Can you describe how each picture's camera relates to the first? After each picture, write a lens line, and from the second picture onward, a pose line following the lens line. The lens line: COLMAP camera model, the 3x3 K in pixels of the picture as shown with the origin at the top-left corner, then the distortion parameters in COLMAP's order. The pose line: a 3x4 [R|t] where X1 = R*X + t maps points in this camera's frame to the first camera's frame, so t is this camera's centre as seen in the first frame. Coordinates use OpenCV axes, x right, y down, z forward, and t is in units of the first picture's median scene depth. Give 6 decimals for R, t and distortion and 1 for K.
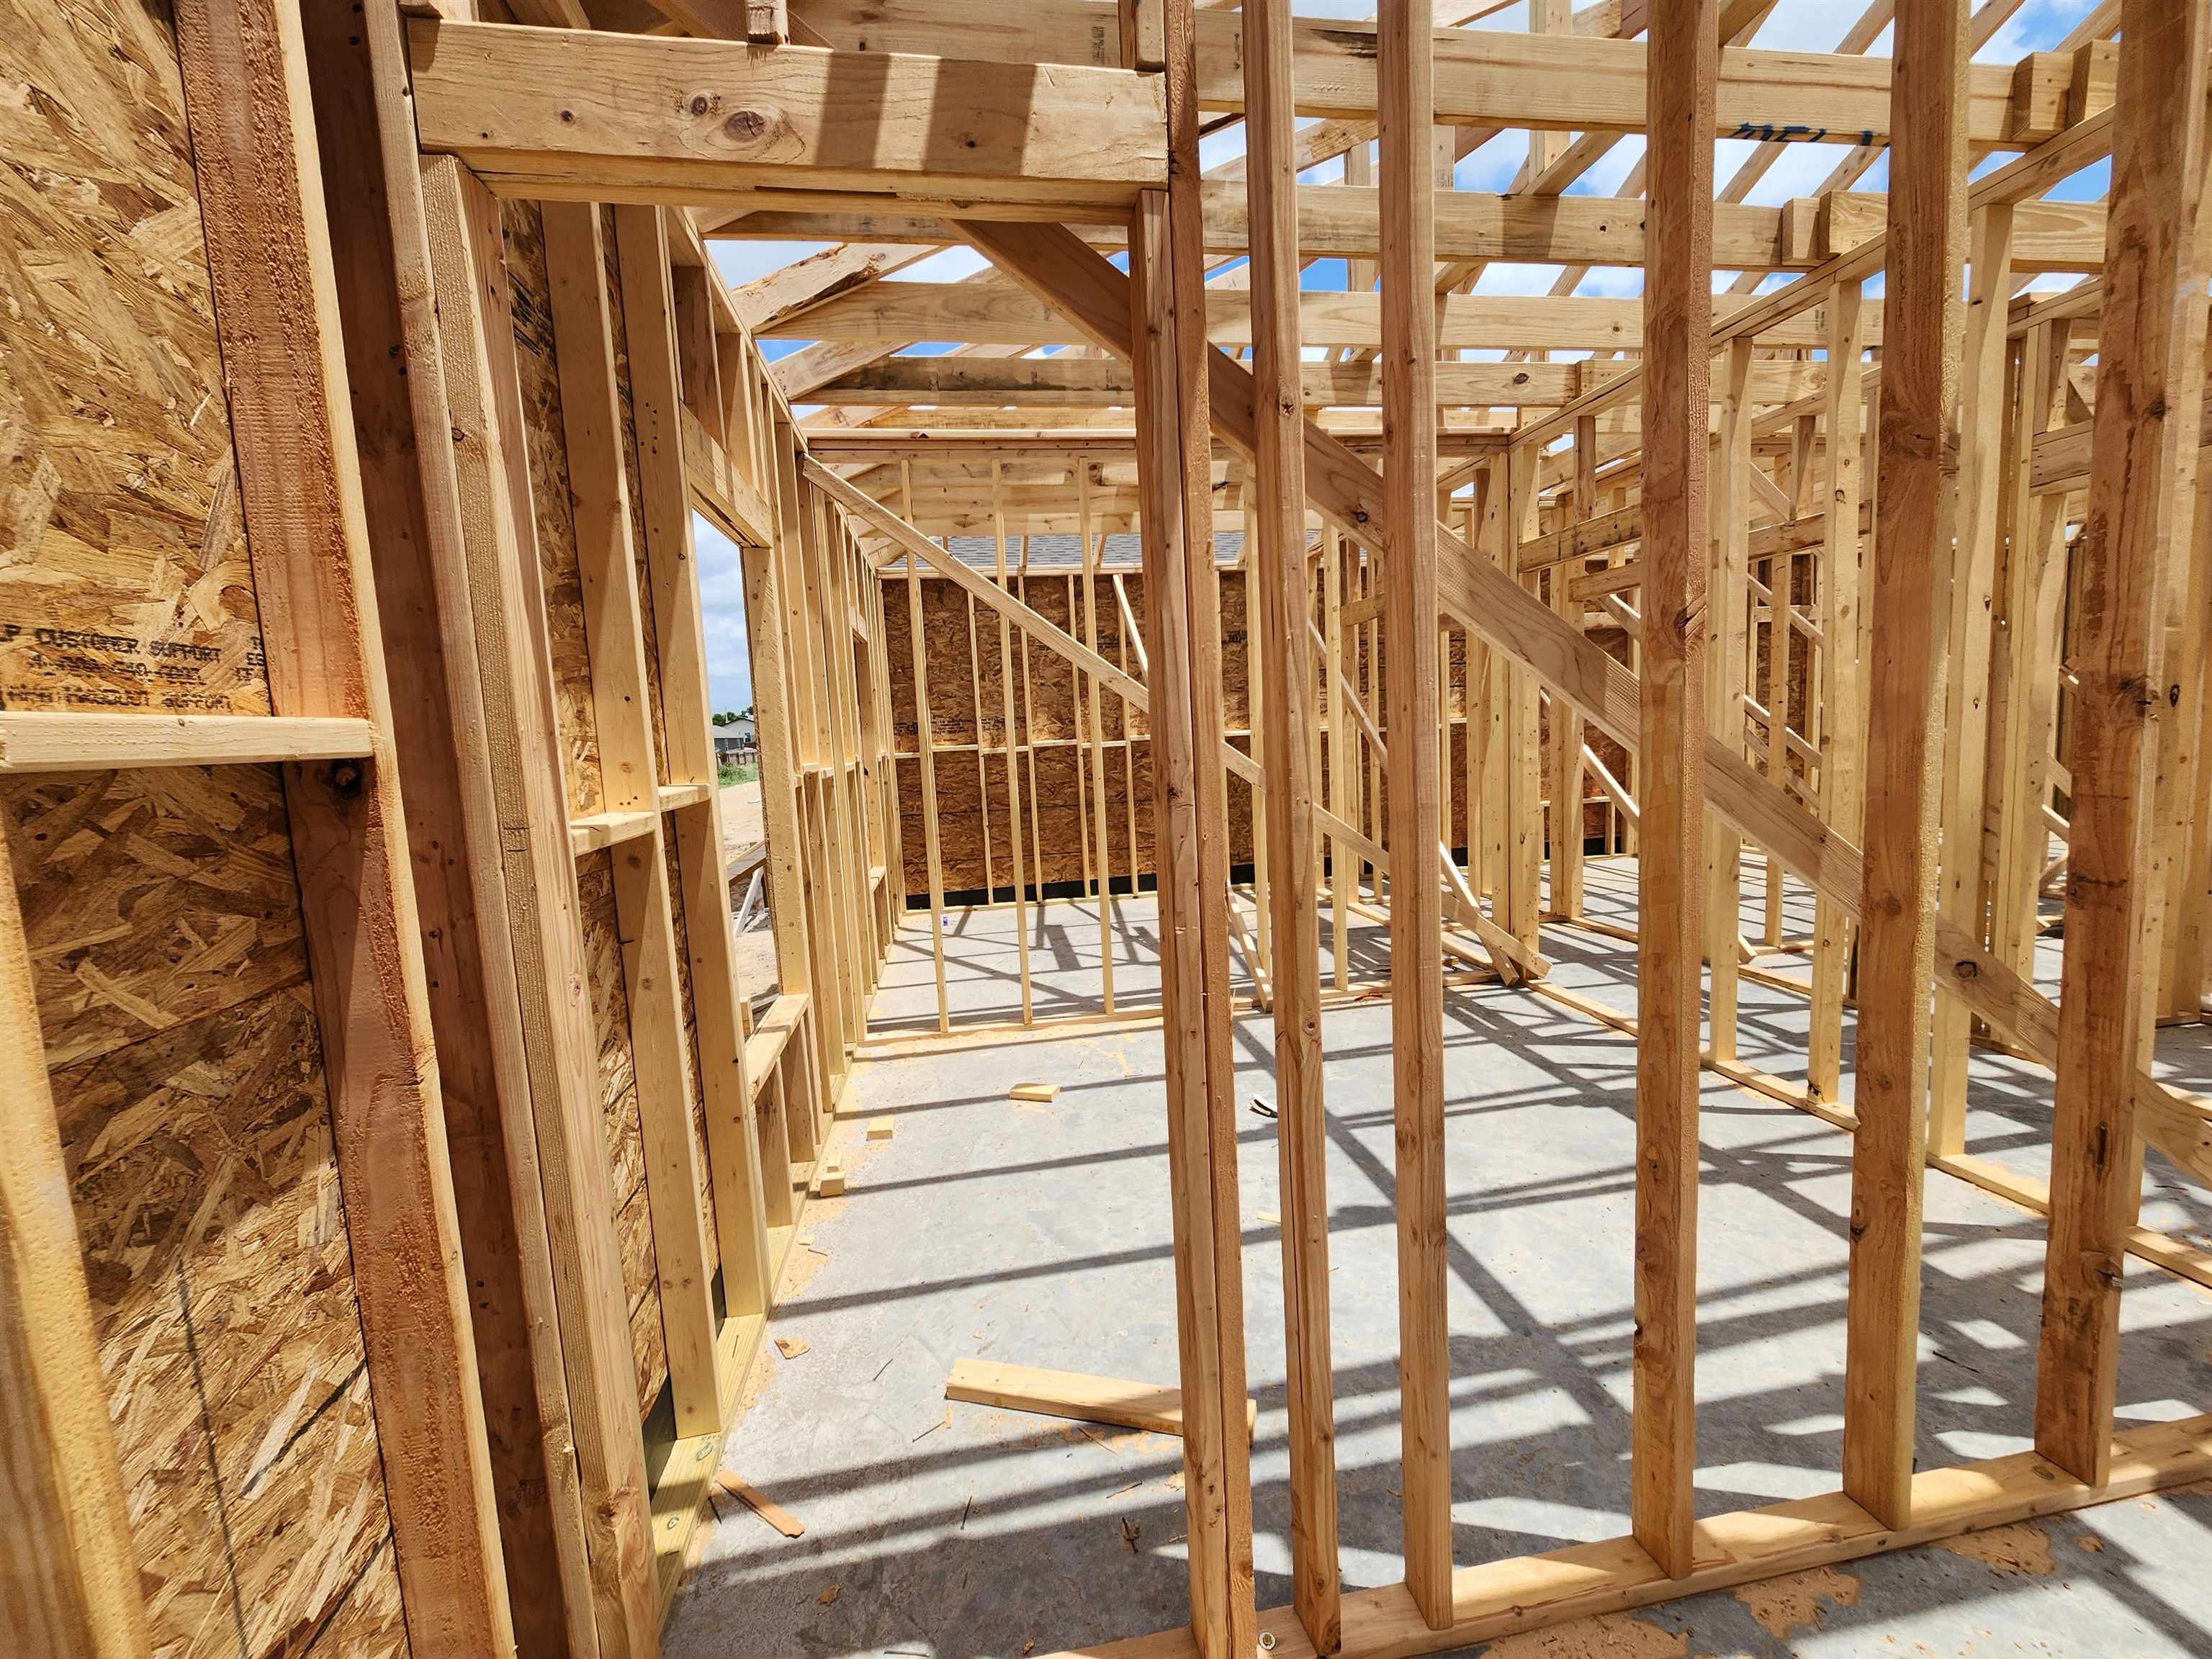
lens RADIAL K [[908.3, 0, 1106.5], [0, 908.3, 823.4], [0, 0, 1]] dist [0.002161, 0.000194]
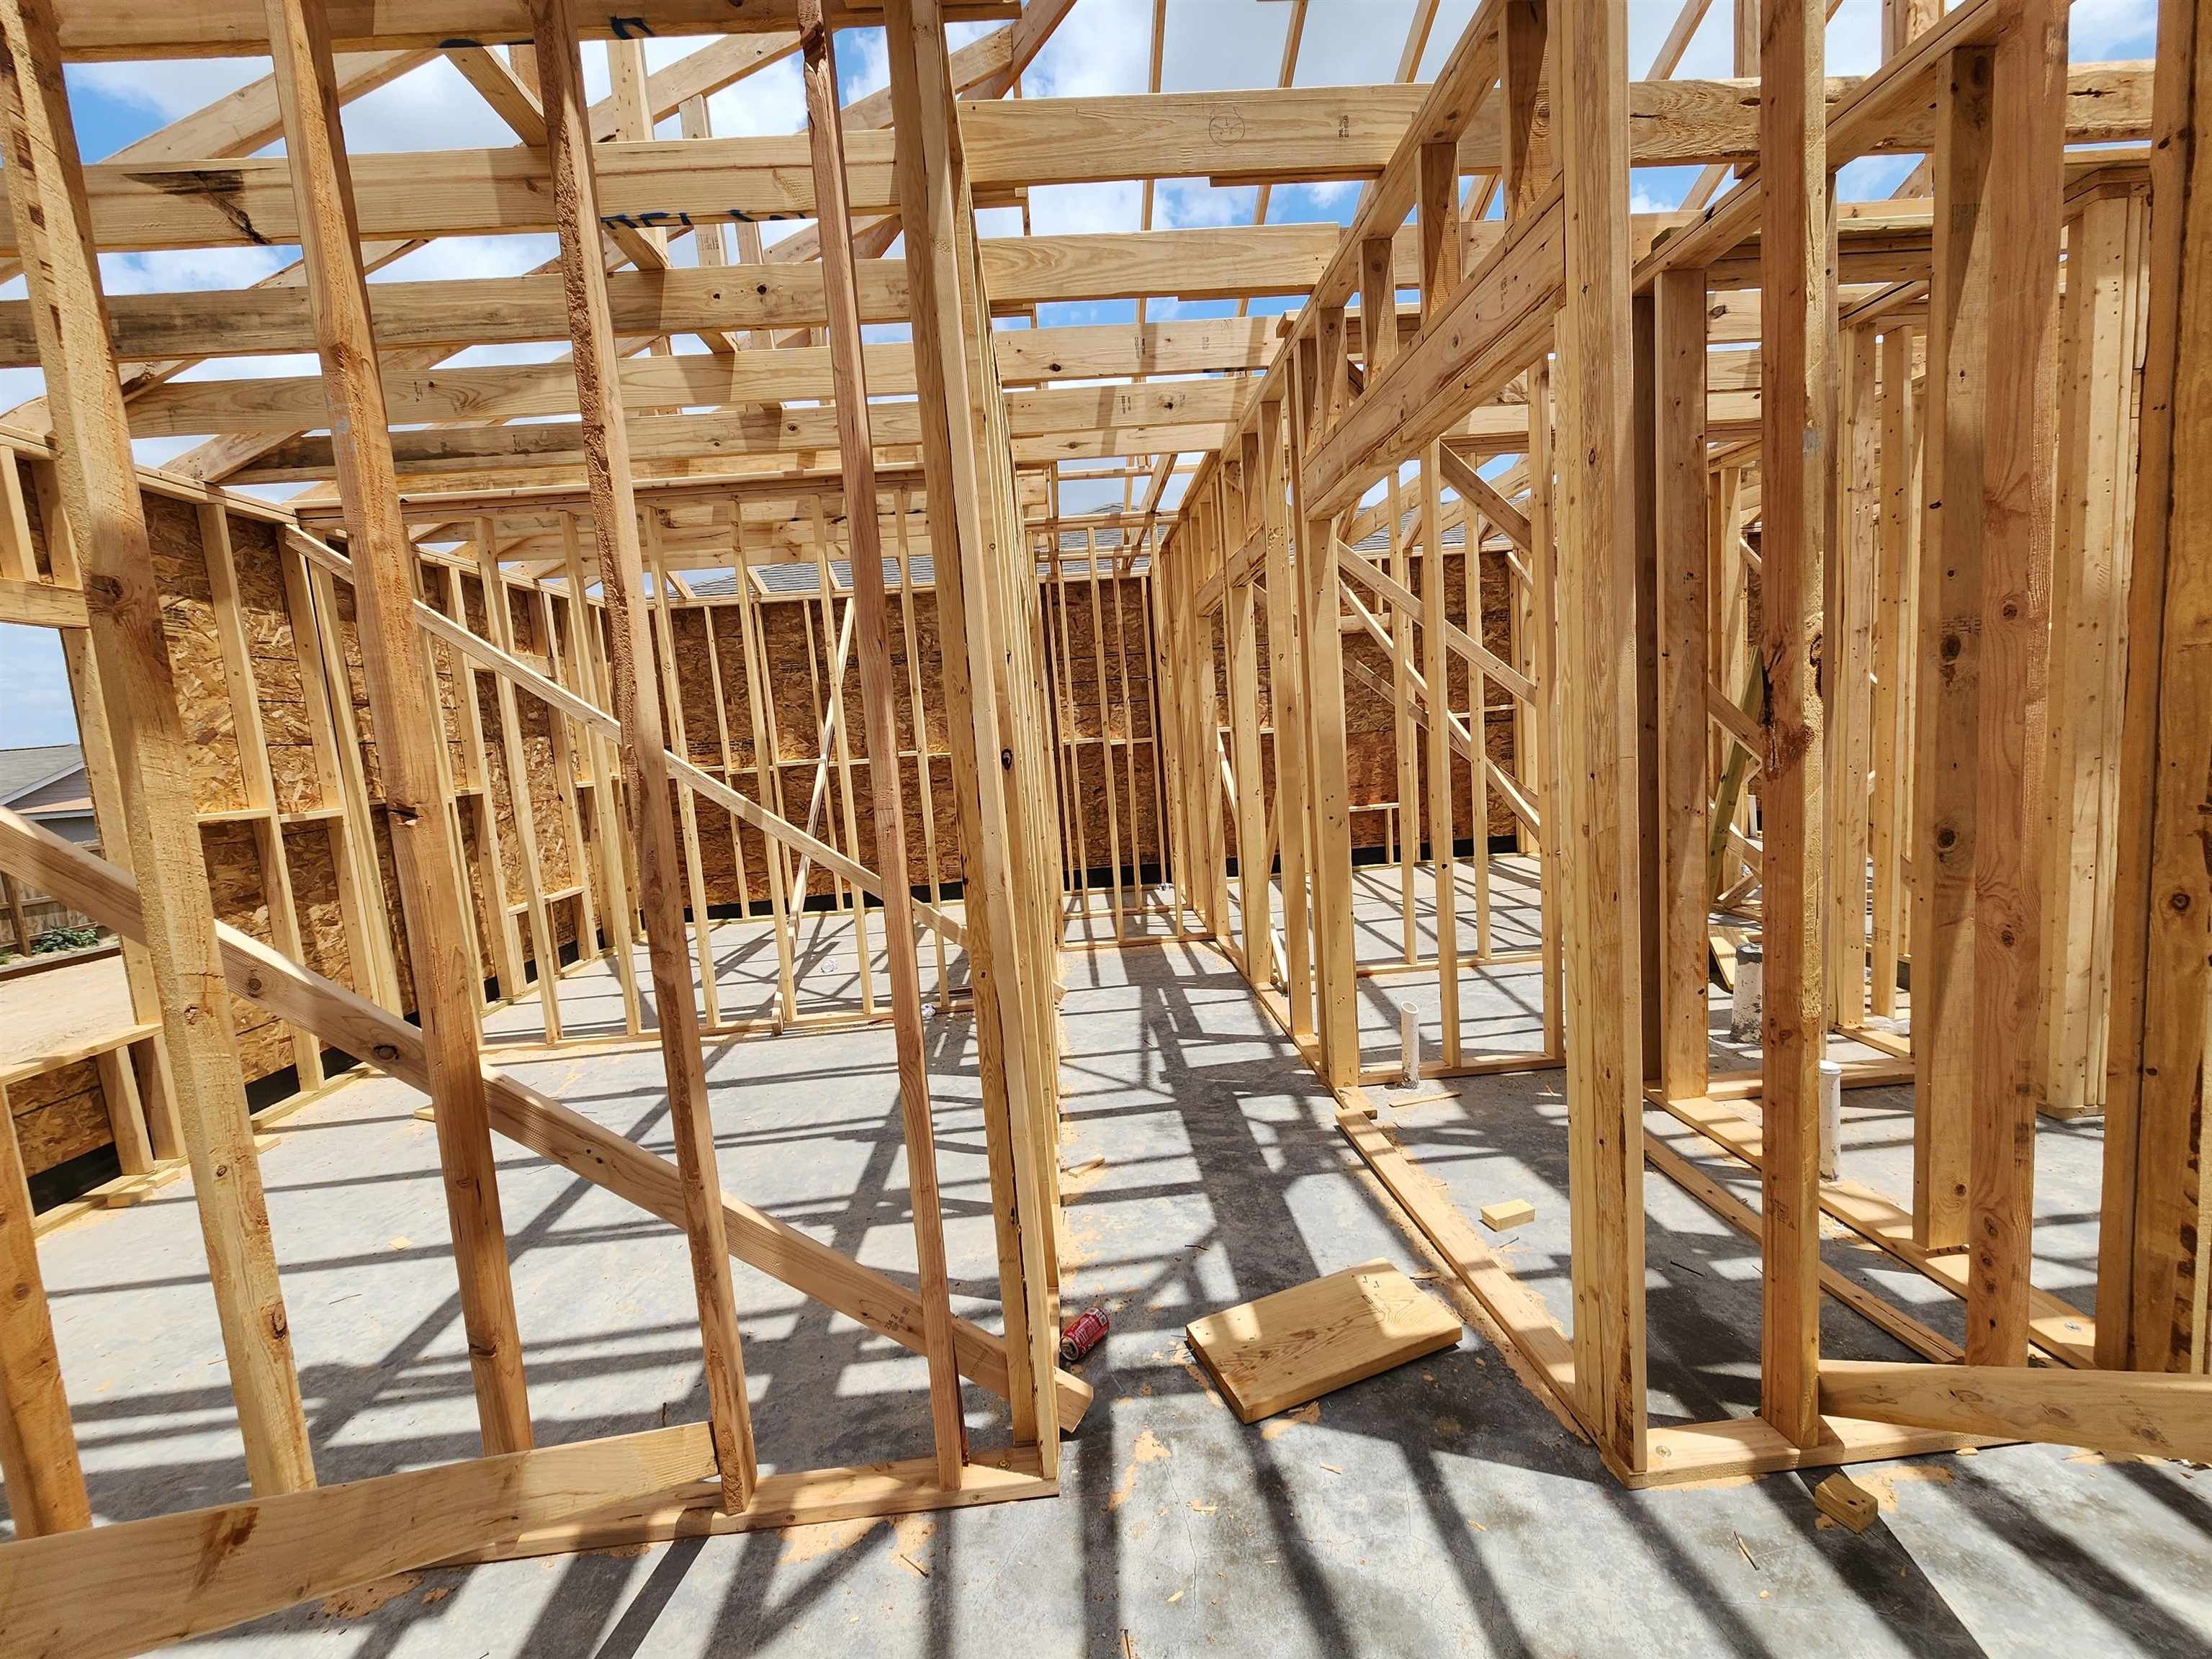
lens RADIAL K [[908.3, 0, 1106.5], [0, 908.3, 823.4], [0, 0, 1]] dist [0.002161, 0.000194]
pose [[0.993928, -0.011473, -0.109431, 0.768315], [0.012338, 0.999898, 0.007235, -0.041780], [0.109337, -0.008541, 0.993968, 0.013766]]
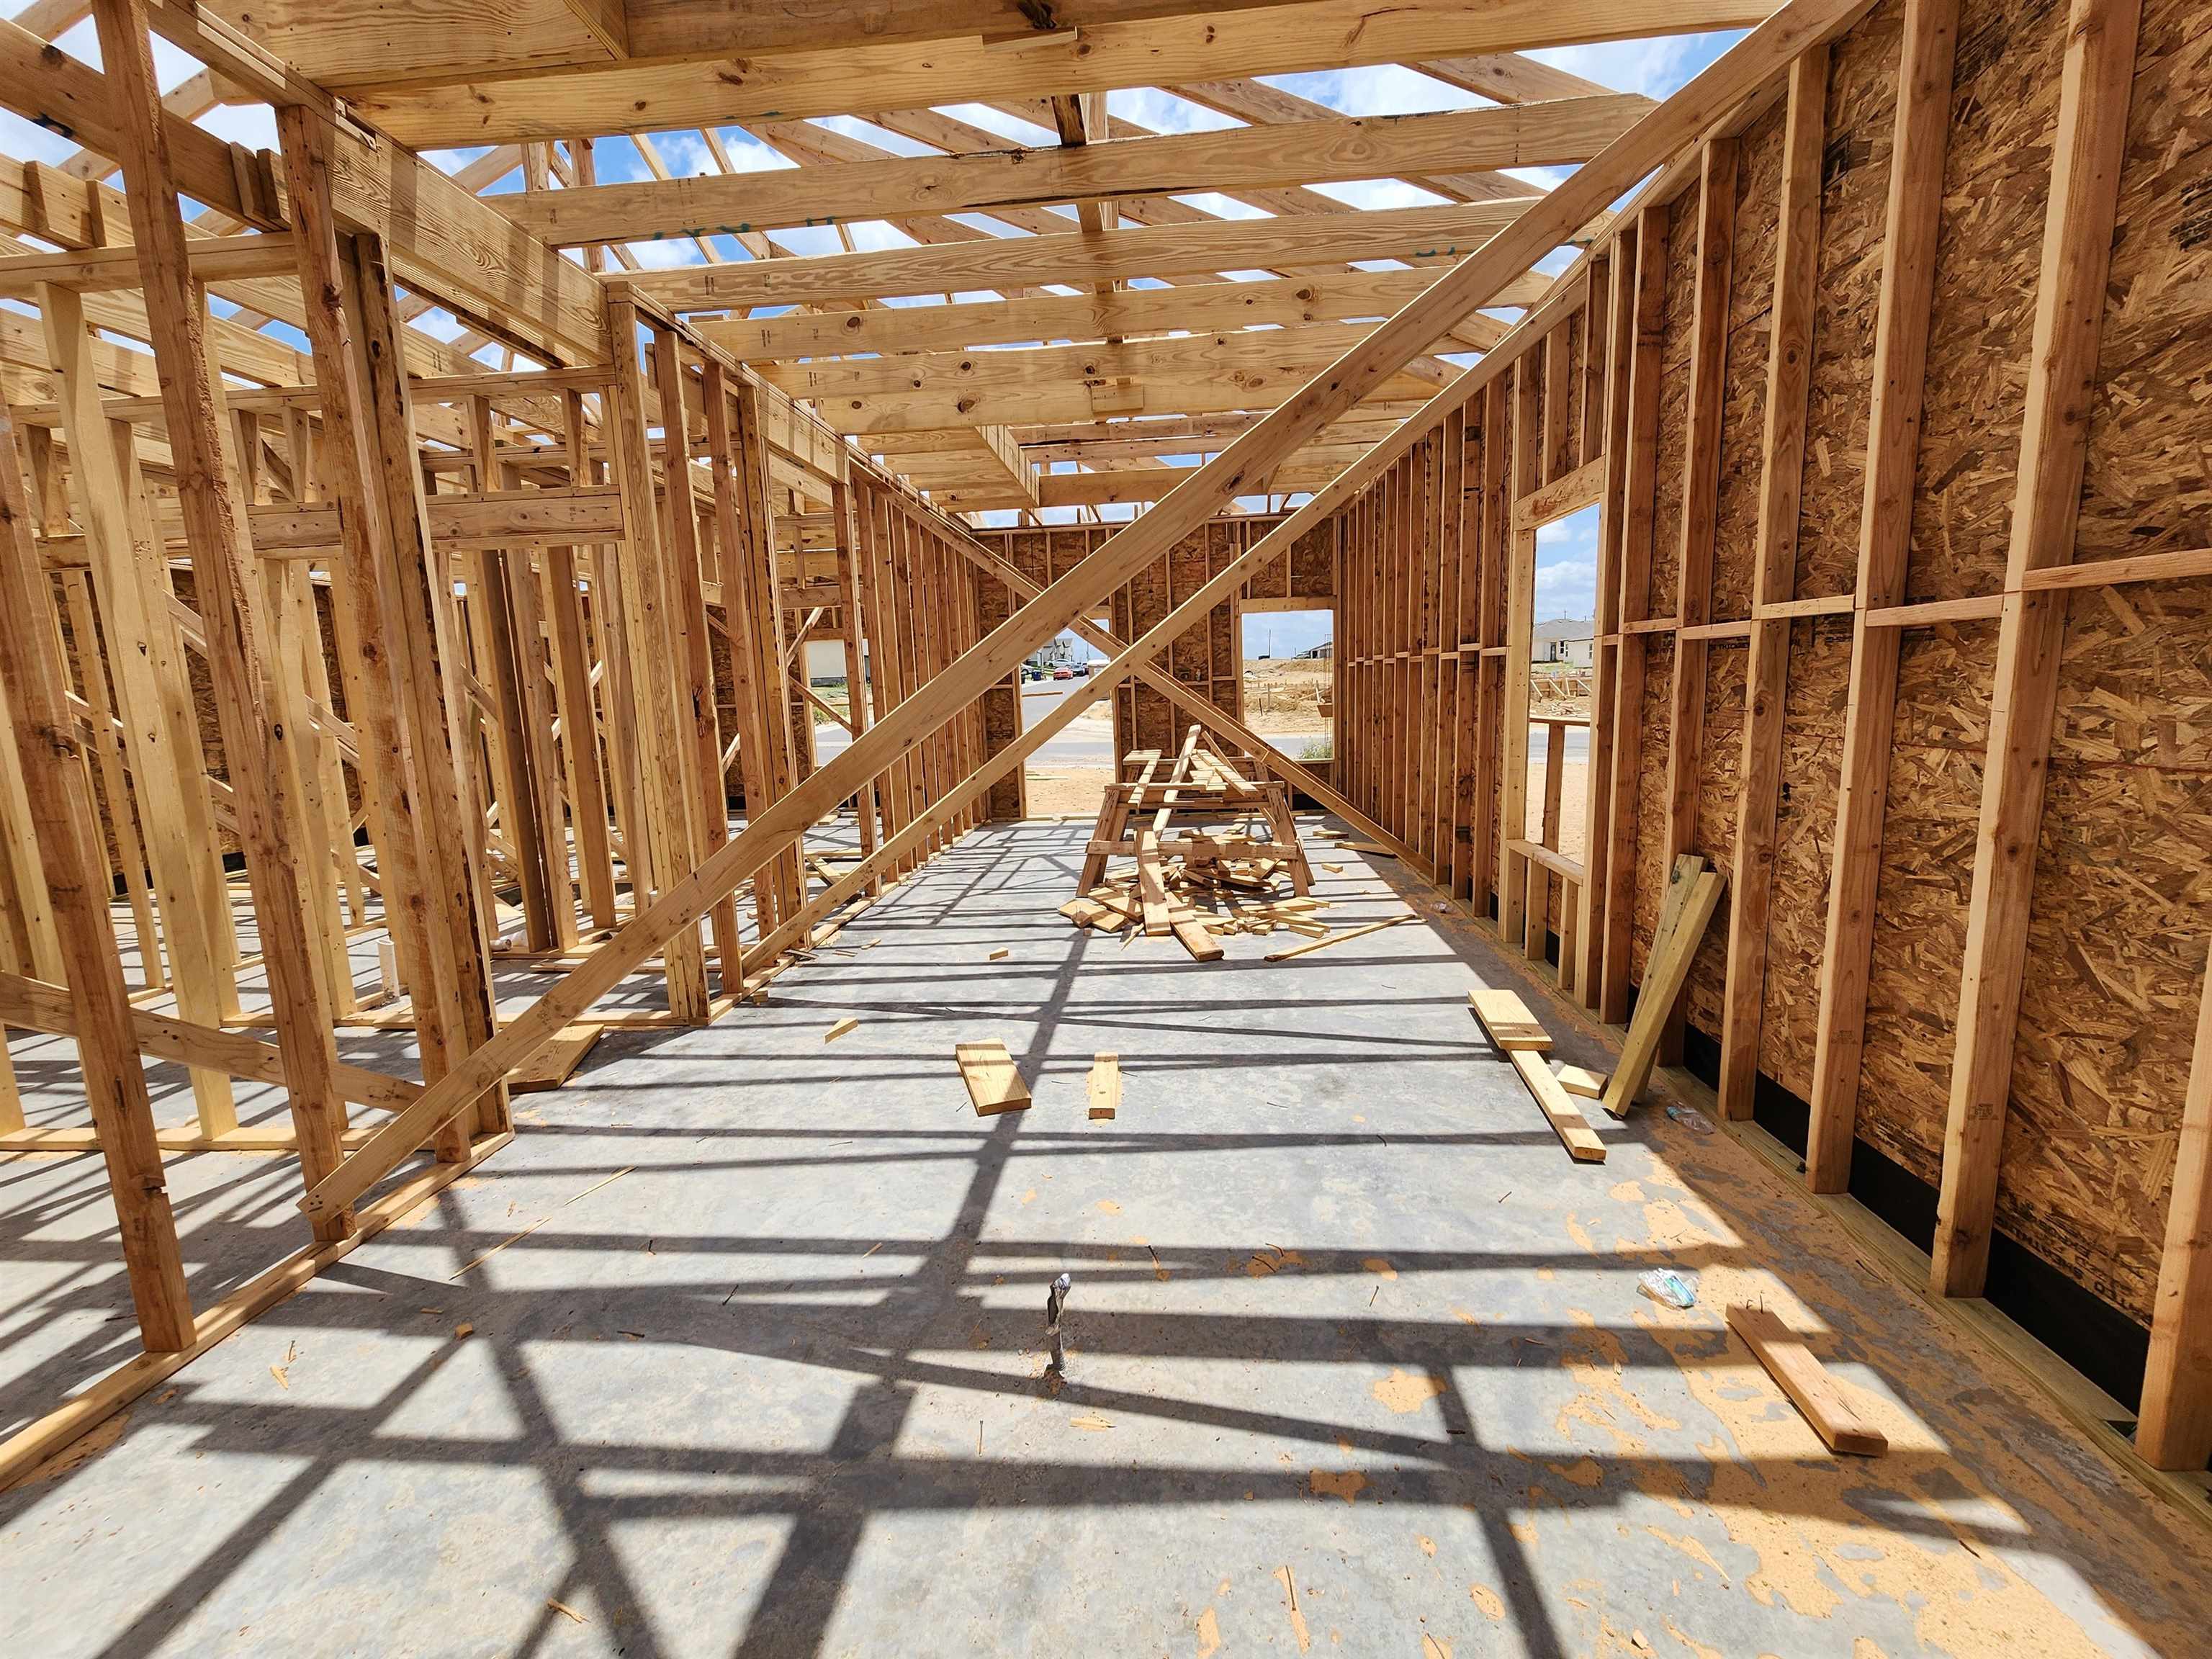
lens RADIAL K [[908.3, 0, 1106.5], [0, 908.3, 823.4], [0, 0, 1]] dist [0.002161, 0.000194]
pose [[0.243893, -0.105999, 0.963992, 0.097208], [0.125603, 0.989089, 0.076981, 0.022332], [-0.961634, 0.102305, 0.254546, -0.267066]]
